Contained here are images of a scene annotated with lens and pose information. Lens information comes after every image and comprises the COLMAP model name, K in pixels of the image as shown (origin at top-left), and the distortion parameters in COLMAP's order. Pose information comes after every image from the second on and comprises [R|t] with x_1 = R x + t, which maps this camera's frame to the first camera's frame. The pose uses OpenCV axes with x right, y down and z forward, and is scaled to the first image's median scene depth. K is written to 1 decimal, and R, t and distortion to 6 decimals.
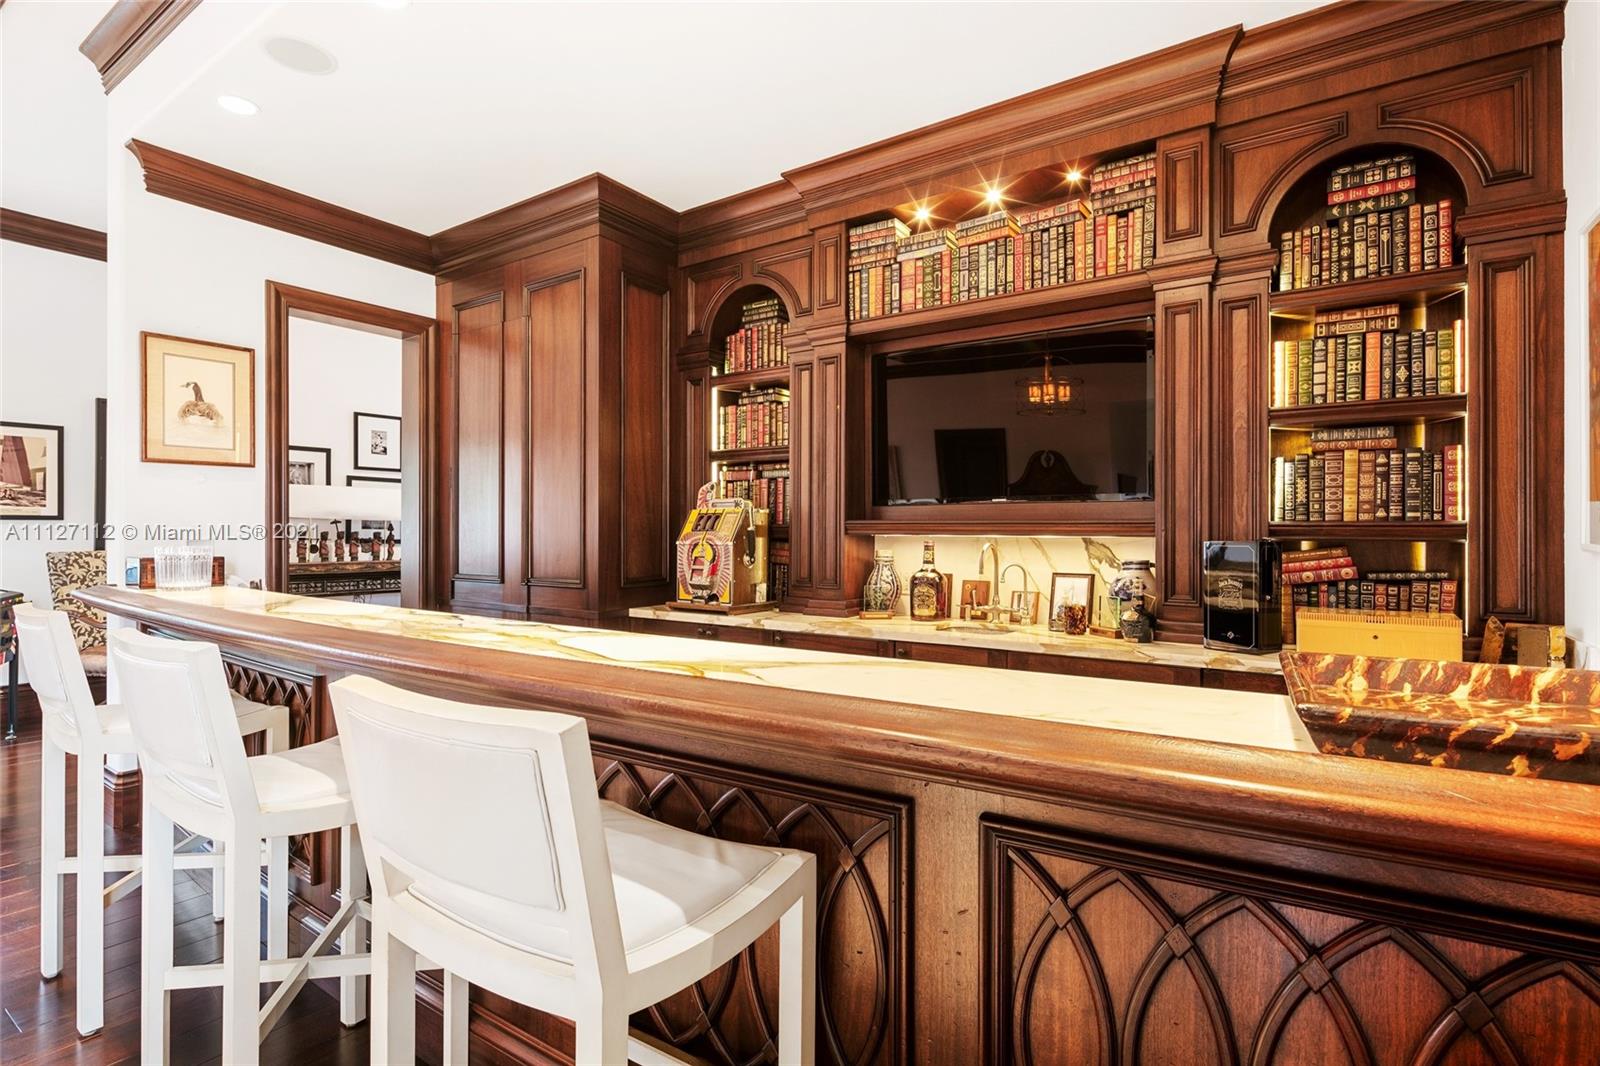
lens RADIAL K [[783.9, 0, 799.5], [0, 783.9, 534.3], [0, 0, 1]] dist [-0.003688, -0.001982]
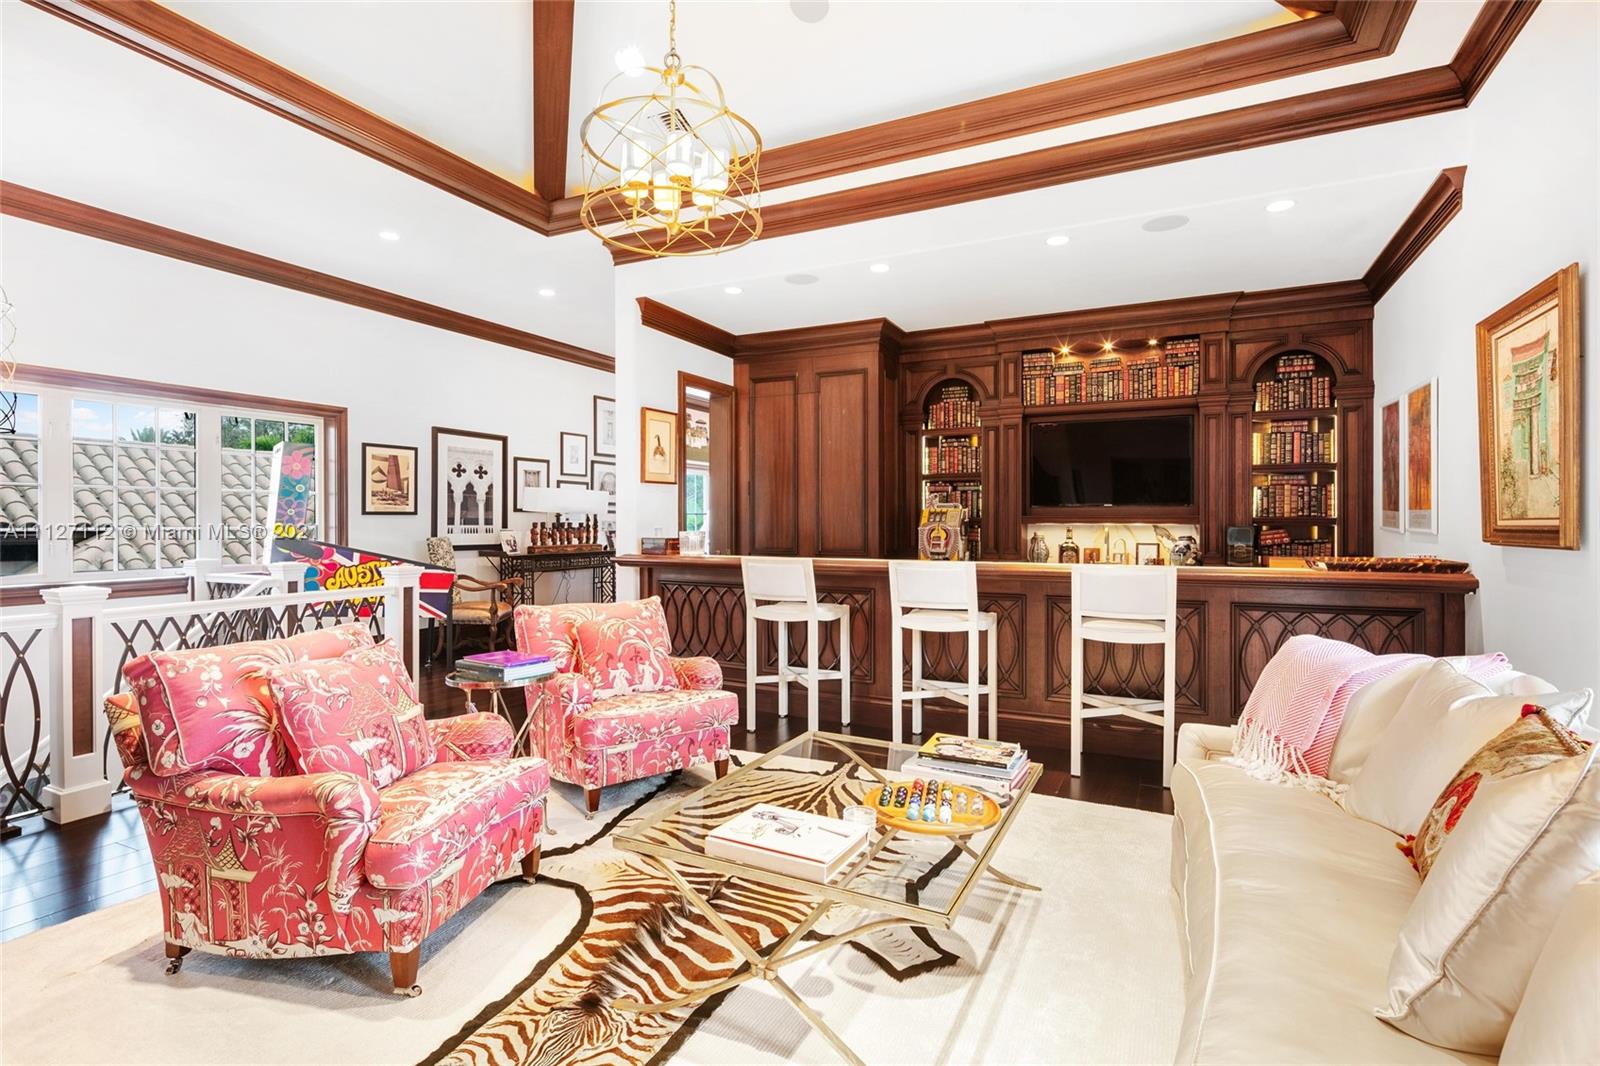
lens RADIAL K [[783.9, 0, 797.2], [0, 783.9, 526.0], [0, 0, 1]] dist [-0.003688, -0.001982]
pose [[0.989644, -0.003918, 0.143487, -0.825053], [0.003313, 0.999985, 0.004452, -0.004175], [-0.143502, -0.003931, 0.989642, -0.830935]]
